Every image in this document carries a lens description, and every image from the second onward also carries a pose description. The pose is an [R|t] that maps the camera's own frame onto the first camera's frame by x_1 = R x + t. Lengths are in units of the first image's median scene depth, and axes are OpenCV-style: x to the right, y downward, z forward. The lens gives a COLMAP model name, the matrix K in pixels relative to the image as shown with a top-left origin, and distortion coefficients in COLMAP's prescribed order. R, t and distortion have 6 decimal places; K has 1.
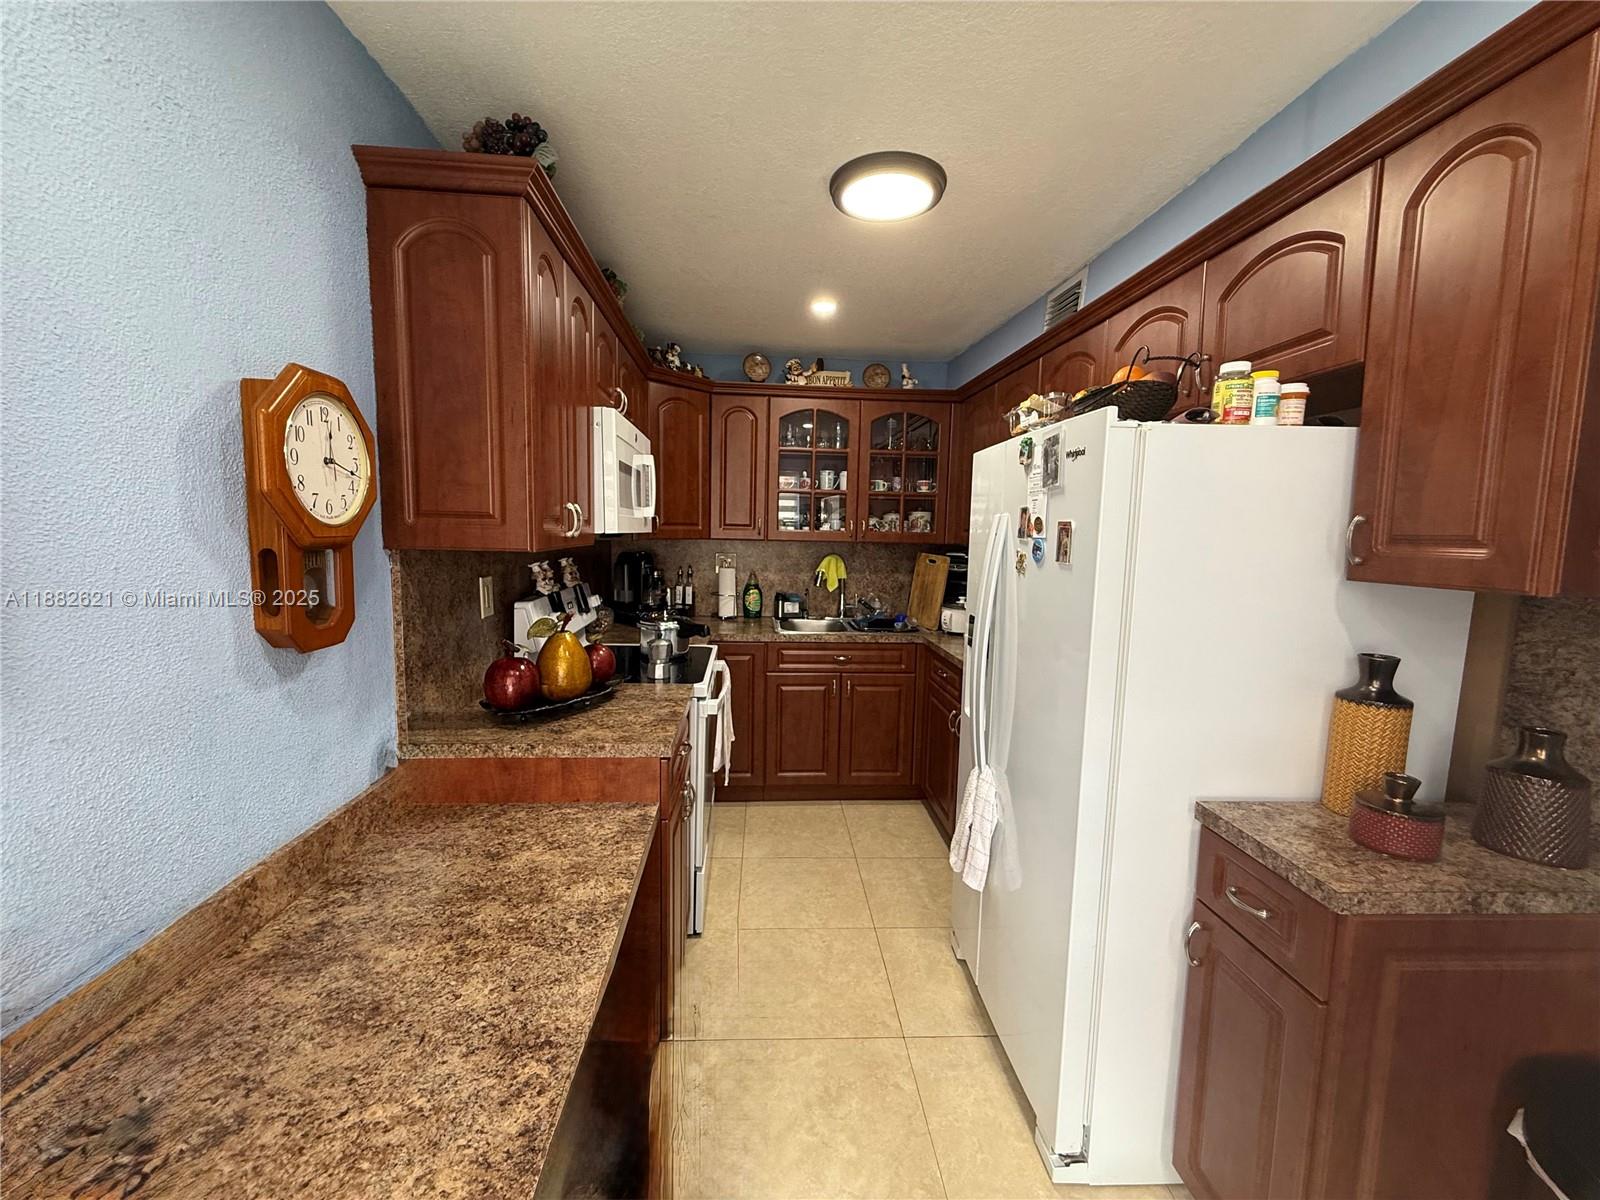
lens RADIAL K [[638.6, 0, 795.2], [0, 638.6, 599.3], [0, 0, 1]] dist [-0.000168, -0.000452]
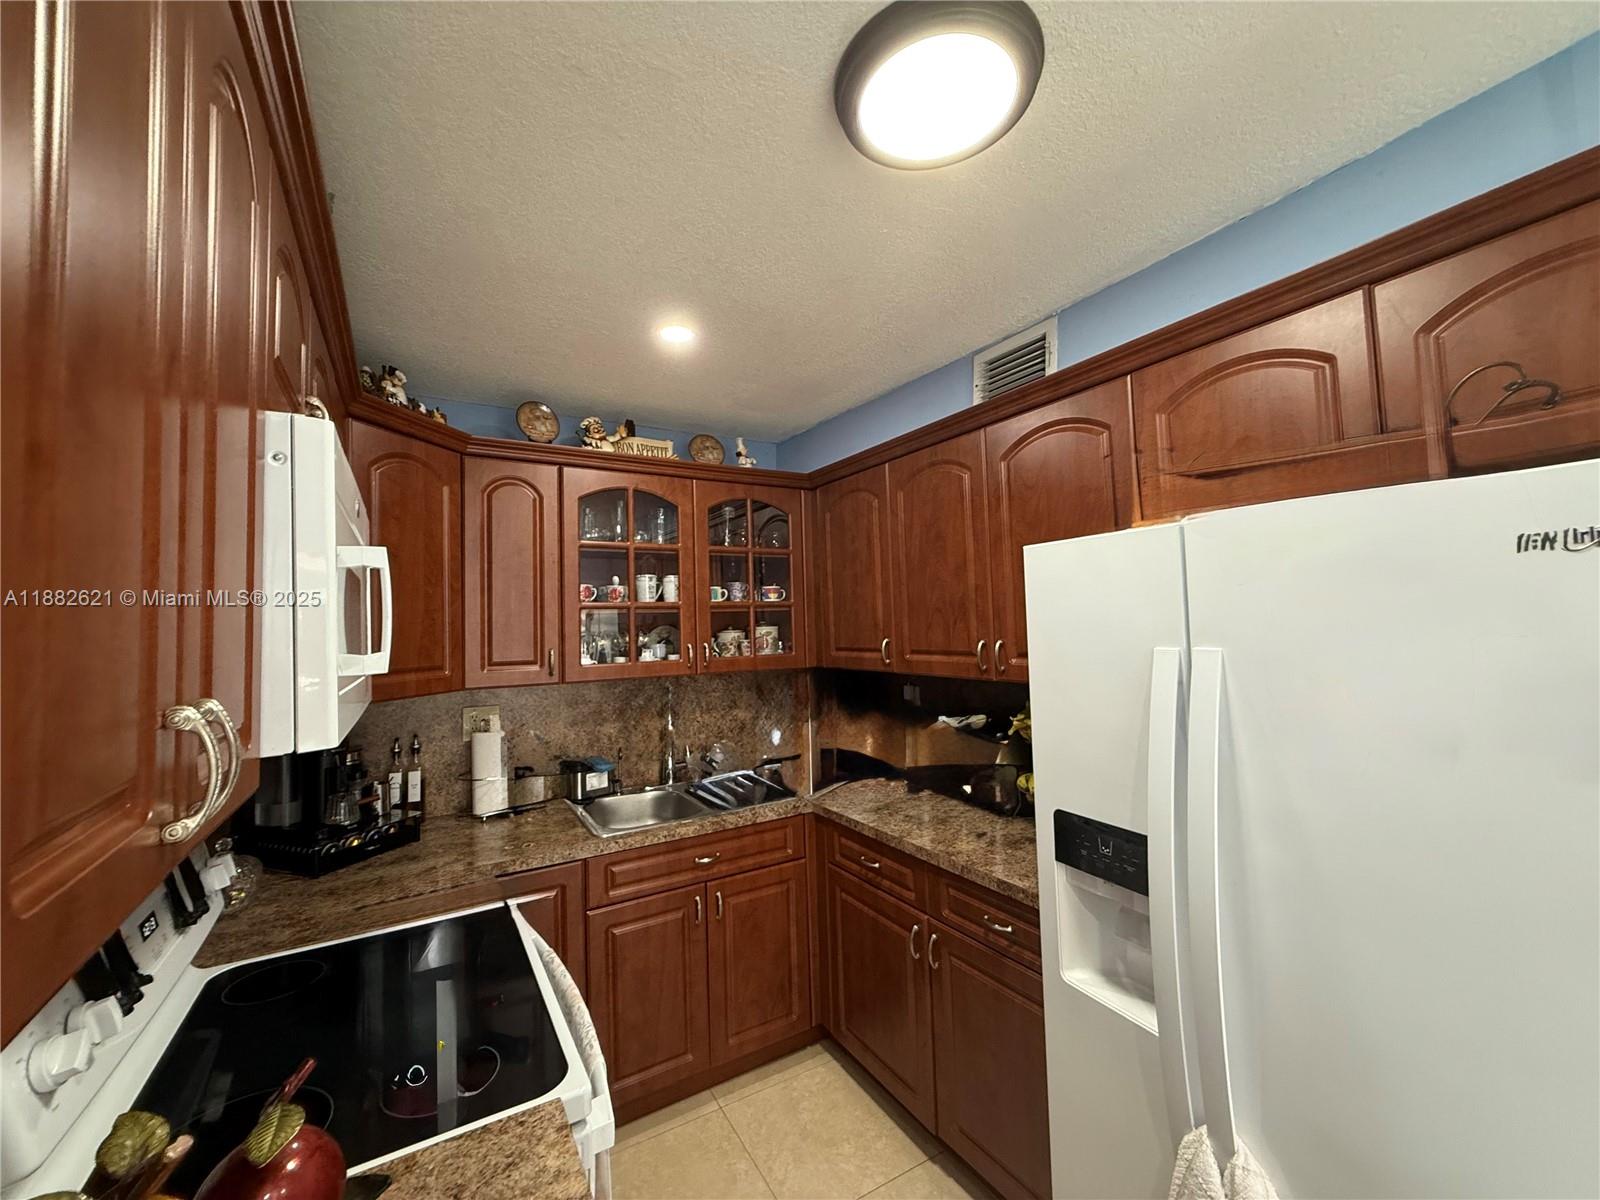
lens RADIAL K [[638.6, 0, 795.2], [0, 638.6, 599.3], [0, 0, 1]] dist [-0.000168, -0.000452]
pose [[0.891614, -0.026907, 0.451997, -0.157719], [0.097772, 0.986124, -0.134164, -0.085510], [-0.442115, 0.163815, 0.881873, 0.414064]]
